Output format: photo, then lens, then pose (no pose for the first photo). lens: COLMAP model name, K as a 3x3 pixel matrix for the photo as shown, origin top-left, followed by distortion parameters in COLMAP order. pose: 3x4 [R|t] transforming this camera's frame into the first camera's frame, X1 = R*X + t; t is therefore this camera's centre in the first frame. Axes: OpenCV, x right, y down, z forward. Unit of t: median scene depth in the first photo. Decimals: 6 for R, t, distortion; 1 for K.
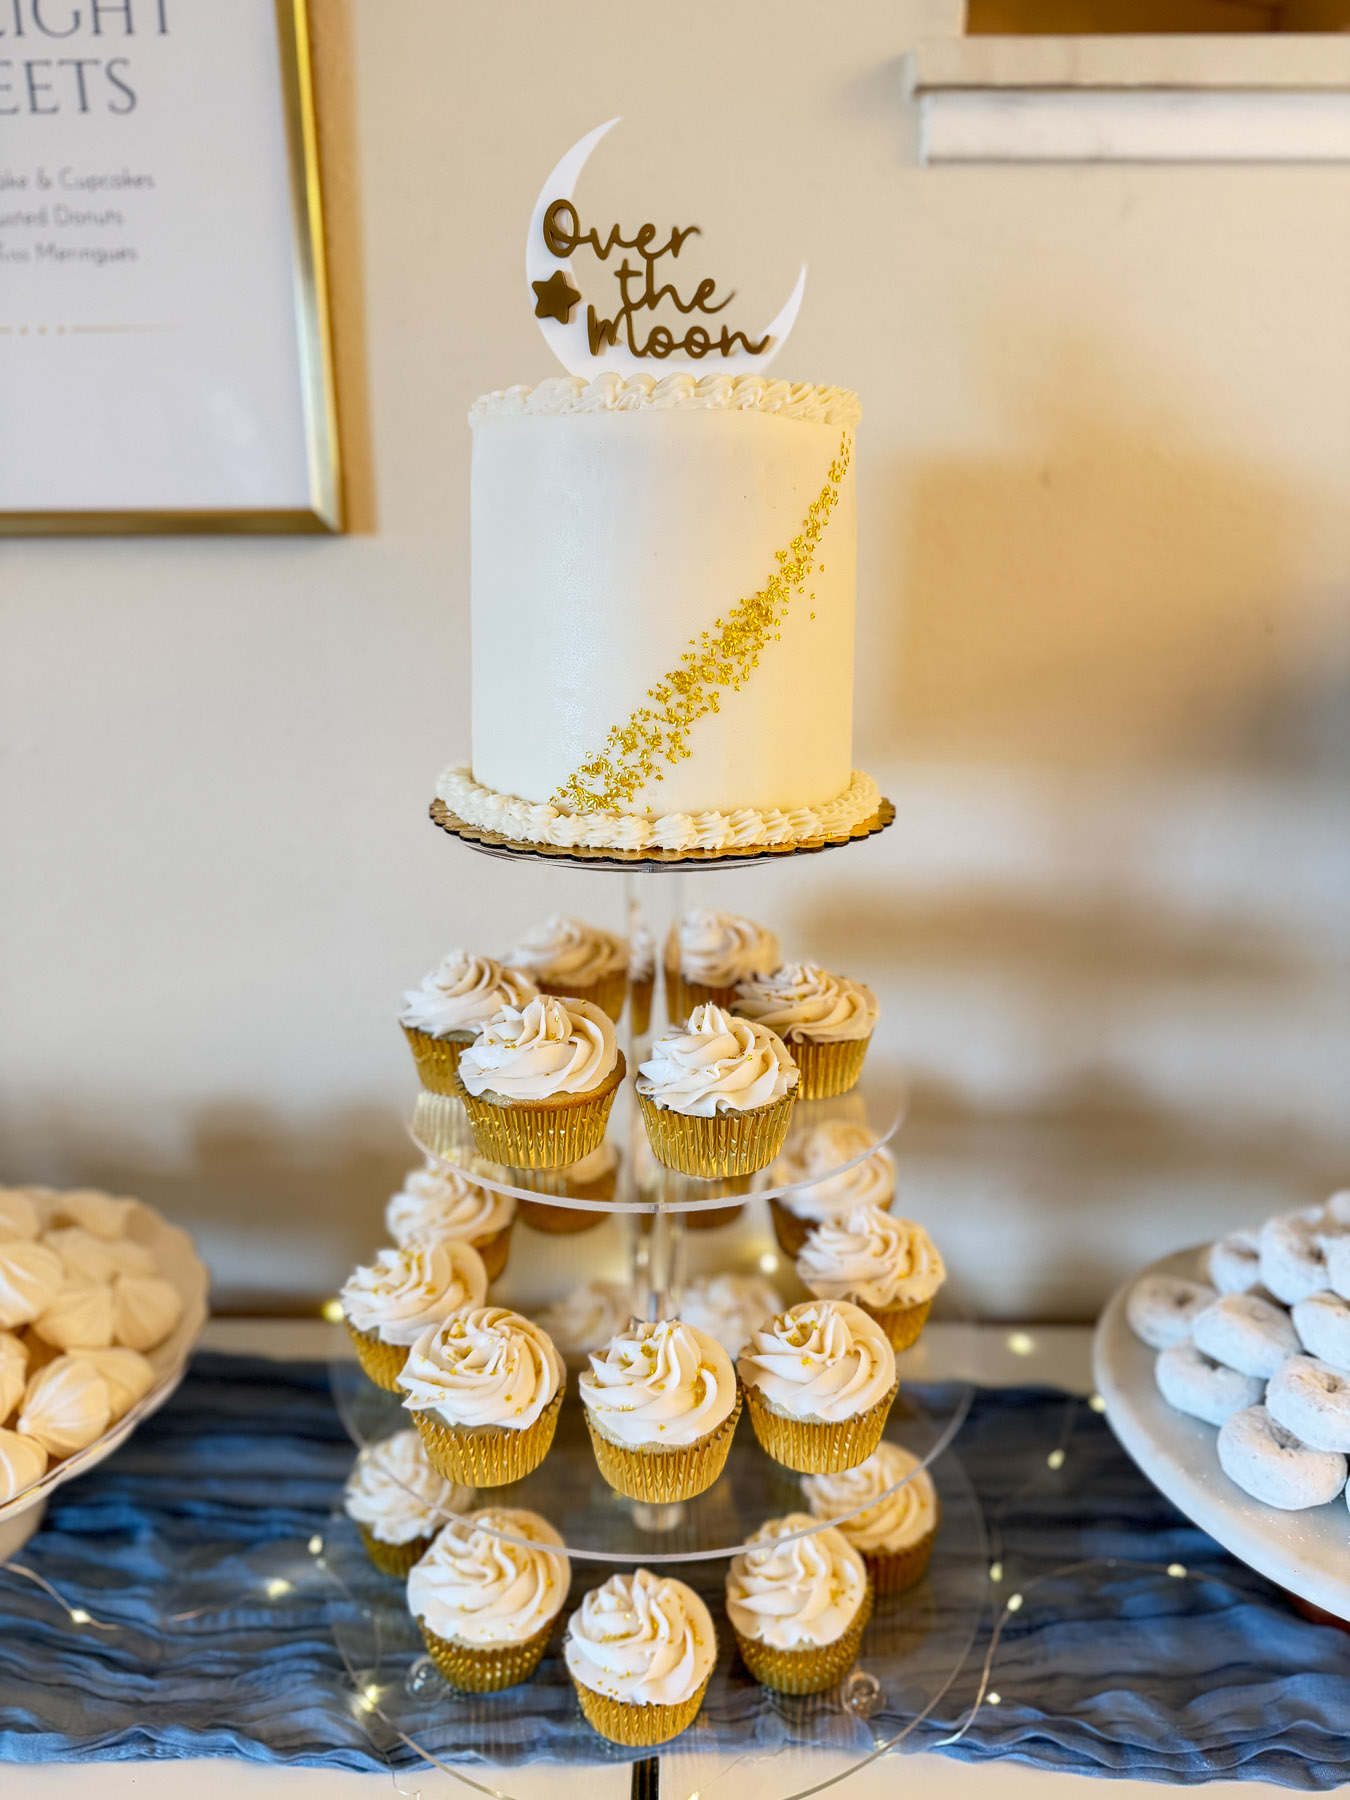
lens RADIAL K [[1291.3, 0, 666.3], [0, 1291.3, 900.6], [0, 0, 1]] dist [-0.002773, -0.002525]
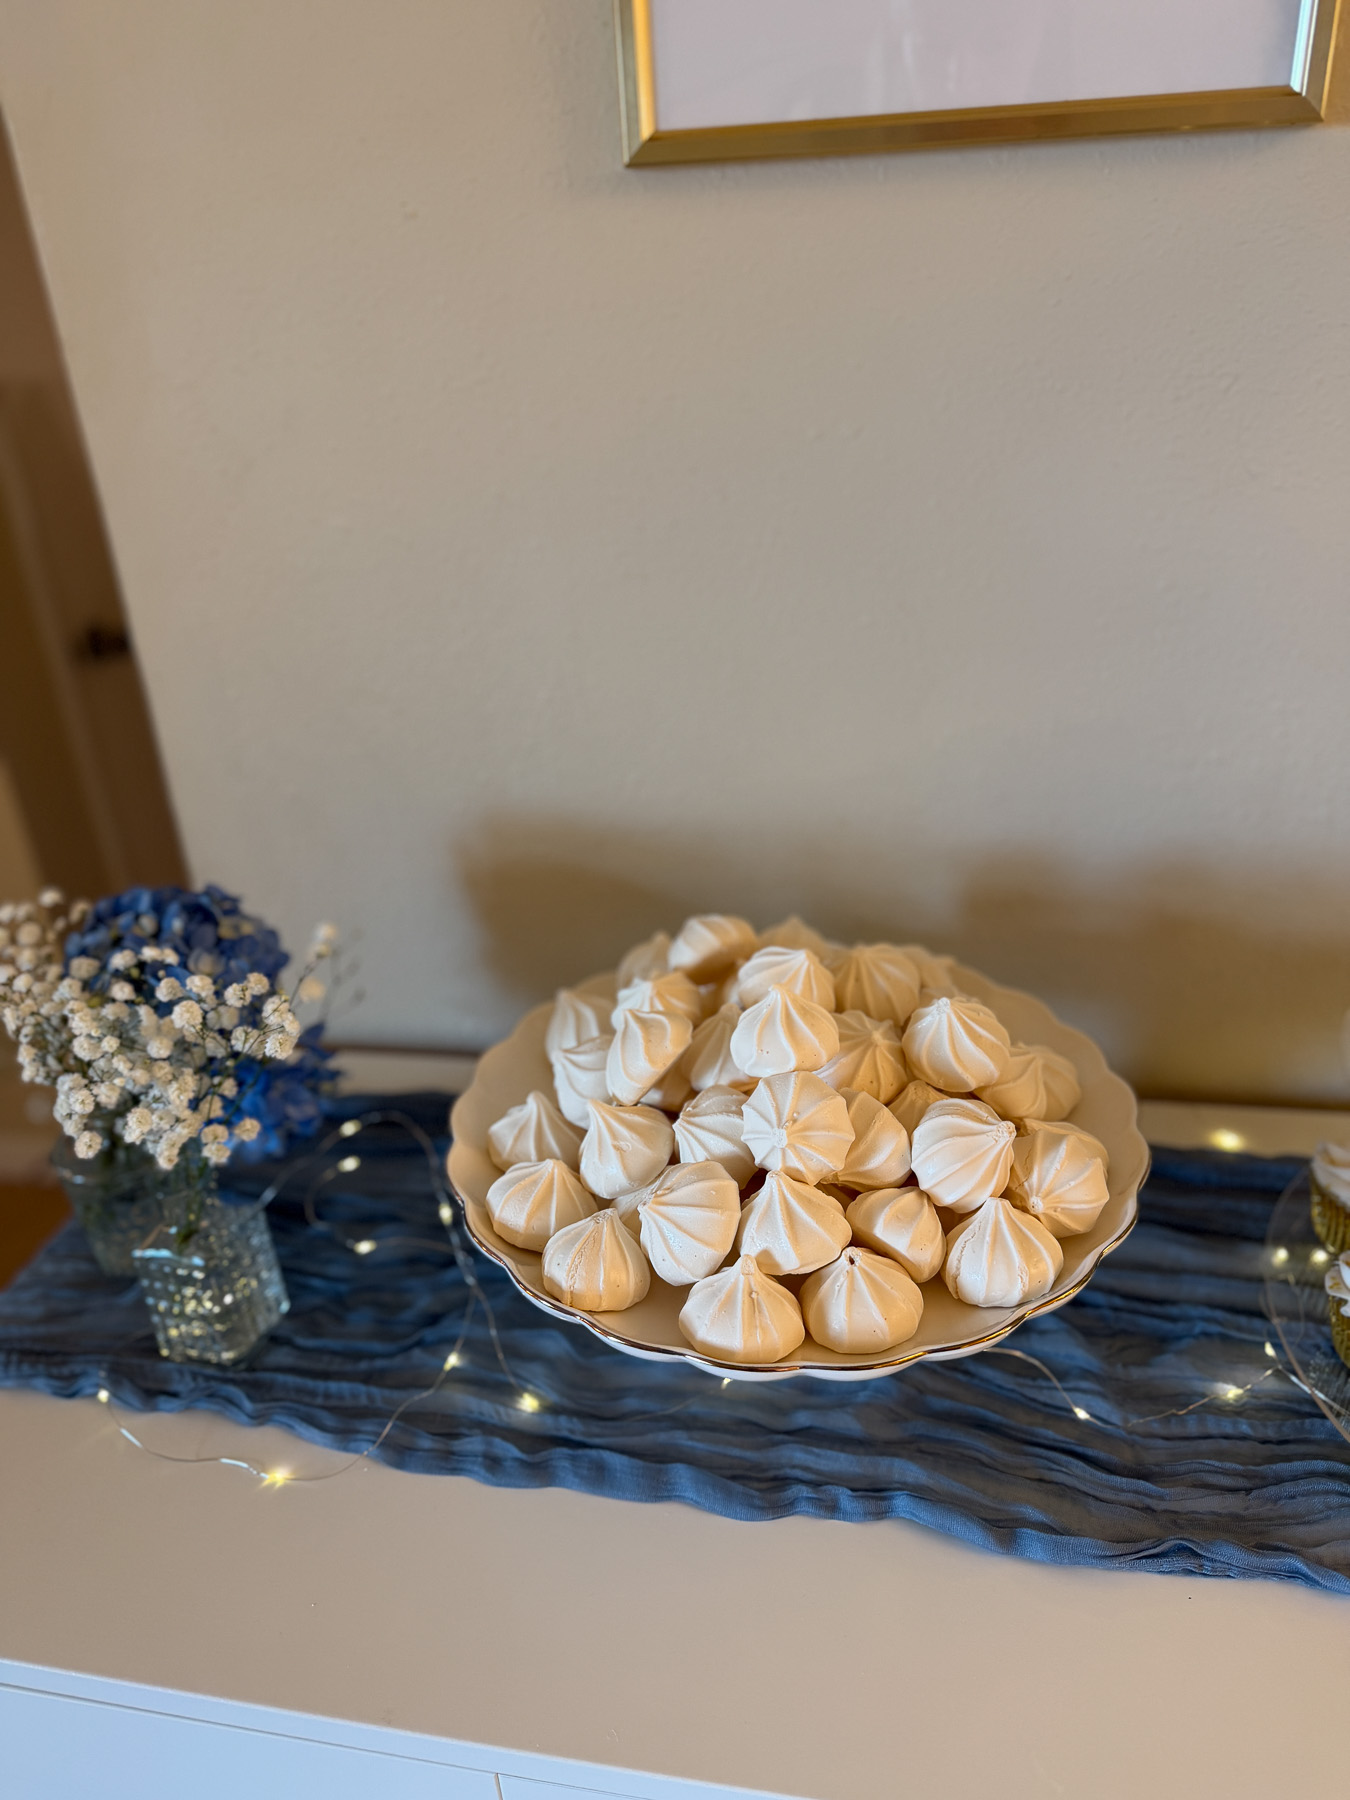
lens RADIAL K [[1230.2, 0, 674.3], [0, 1230.2, 911.0], [0, 0, 1]] dist [0.076284, -0.093042]
pose [[0.988346, 0.026859, -0.149839, -0.637451], [-0.001800, 0.986305, 0.164921, 0.073895], [0.152216, -0.162729, 0.974859, 0.180076]]
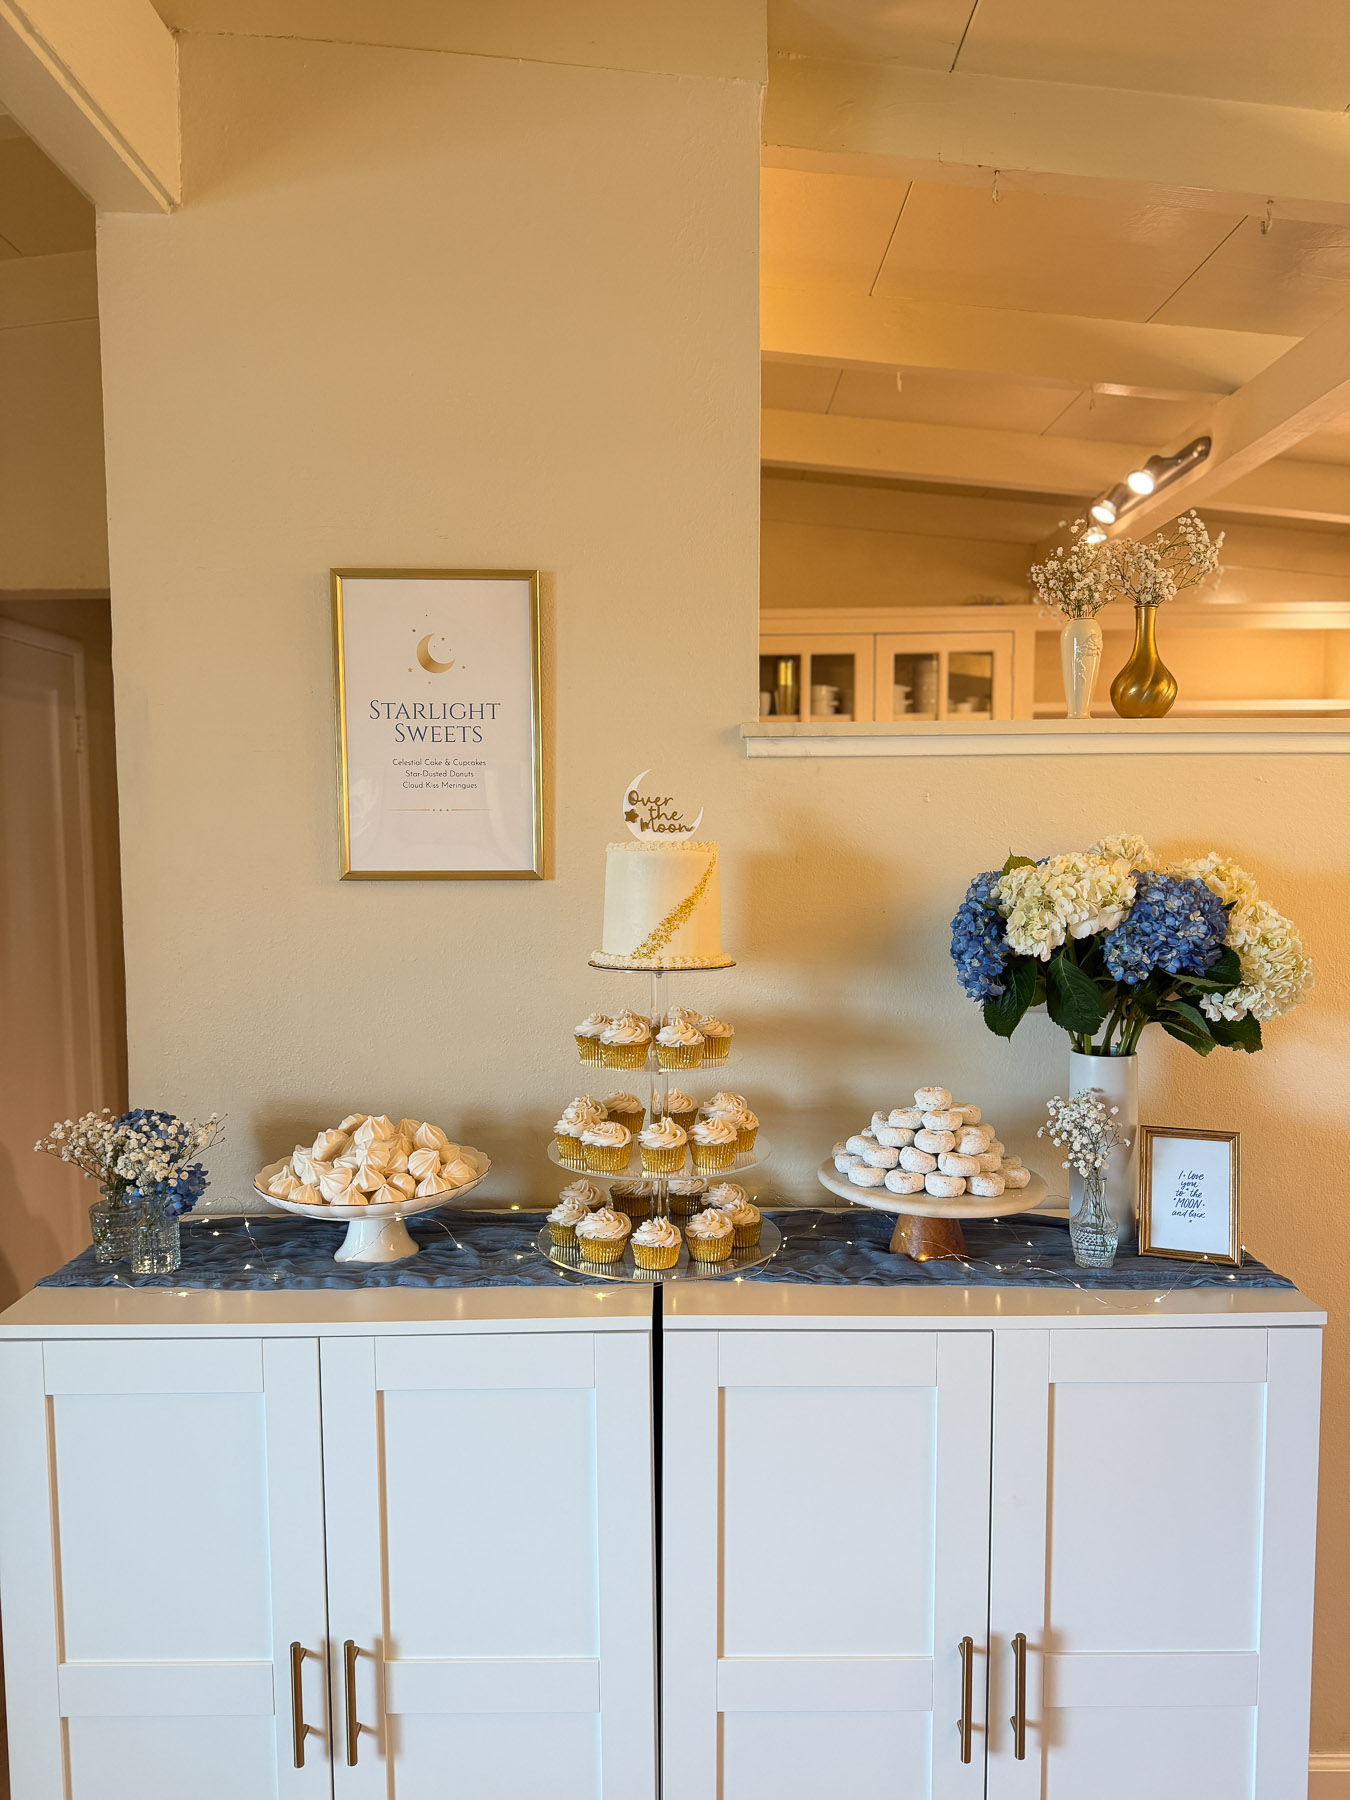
lens RADIAL K [[1230.2, 0, 674.3], [0, 1230.2, 911.0], [0, 0, 1]] dist [0.076284, -0.093042]
pose [[0.999559, -0.001998, 0.029631, -0.060986], [0.008911, 0.971941, -0.235057, 0.502792], [-0.028330, 0.235217, 0.971530, -1.929871]]
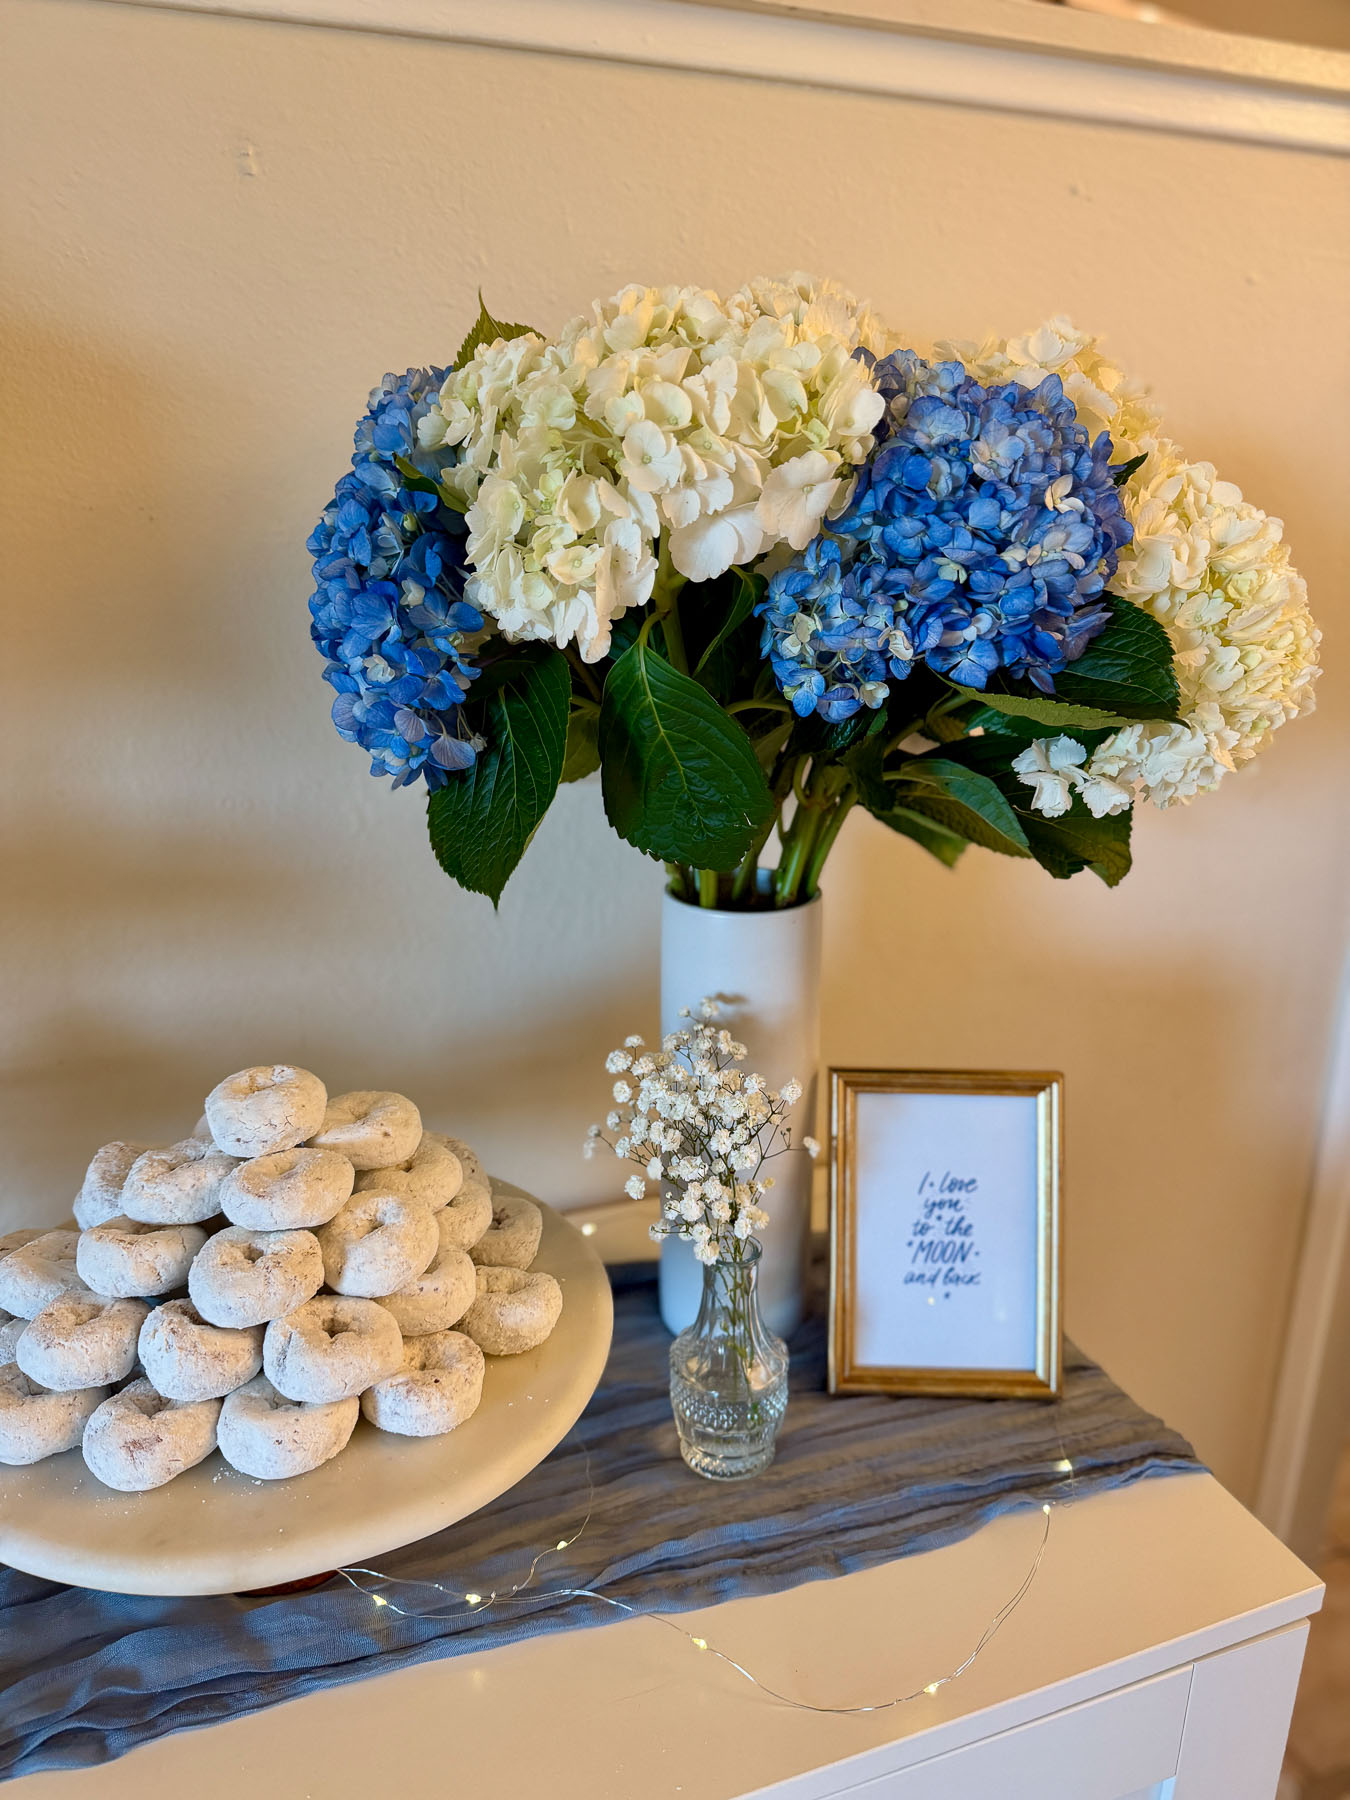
lens RADIAL K [[1230.2, 0, 674.3], [0, 1230.2, 911.0], [0, 0, 1]] dist [0.076284, -0.093042]
pose [[0.928985, -0.103151, 0.355452, 0.600954], [0.098435, 0.994649, 0.031382, 0.107625], [-0.356786, 0.005836, 0.934168, 0.007935]]
